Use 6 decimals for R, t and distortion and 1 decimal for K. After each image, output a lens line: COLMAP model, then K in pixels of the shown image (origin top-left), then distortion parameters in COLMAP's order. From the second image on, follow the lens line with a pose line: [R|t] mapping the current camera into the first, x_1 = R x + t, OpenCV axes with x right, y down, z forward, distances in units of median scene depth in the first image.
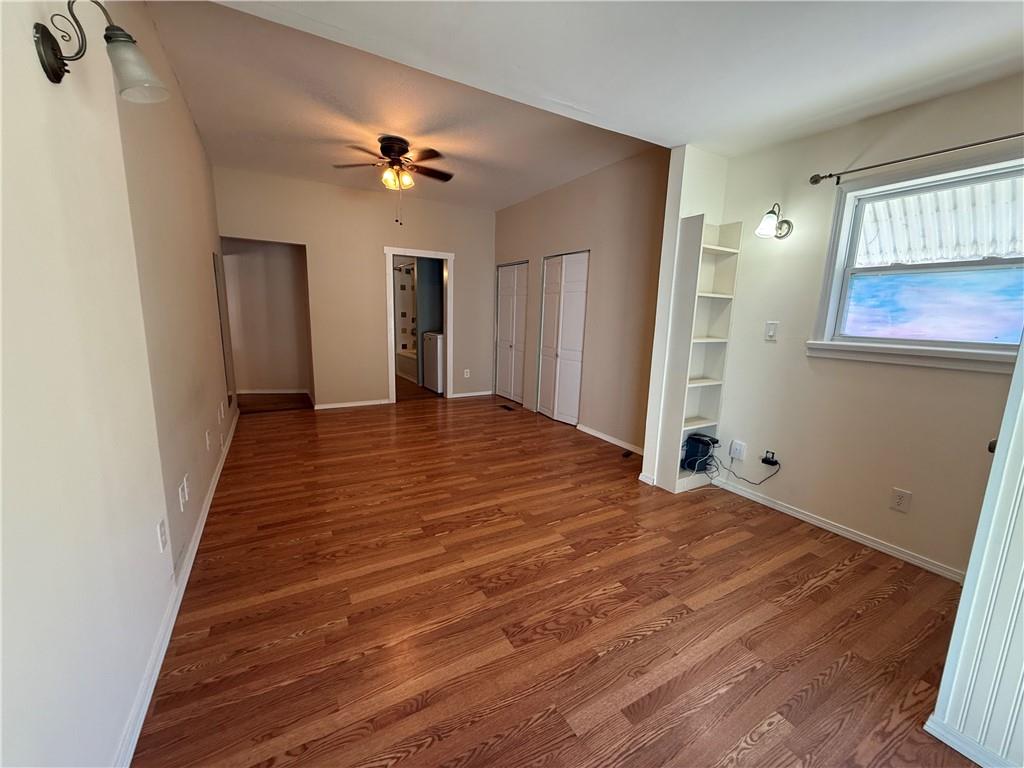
lens RADIAL K [[410.5, 0, 510.8], [0, 410.5, 384.4], [0, 0, 1]] dist [0.002471, 0.000153]
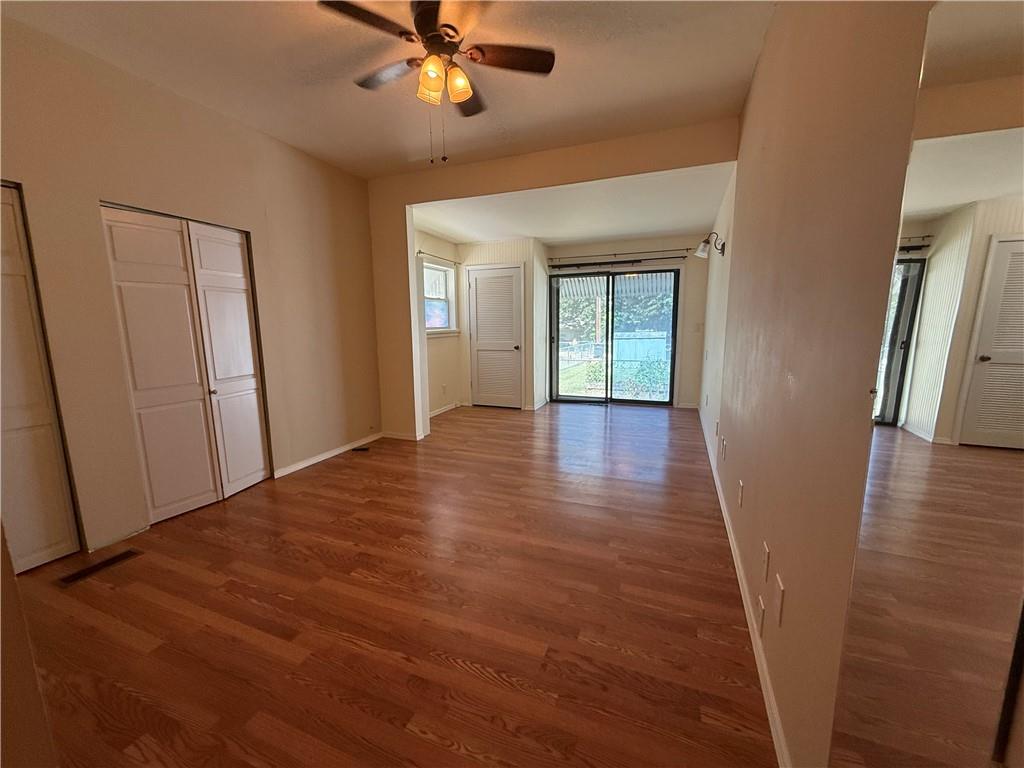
lens RADIAL K [[410.5, 0, 509.4], [0, 410.5, 385.8], [0, 0, 1]] dist [0.002471, 0.000153]
pose [[-0.619557, -0.142456, 0.771917, -0.806423], [0.129889, 0.951231, 0.279801, -0.252979], [-0.774131, 0.273616, -0.570838, 1.340008]]
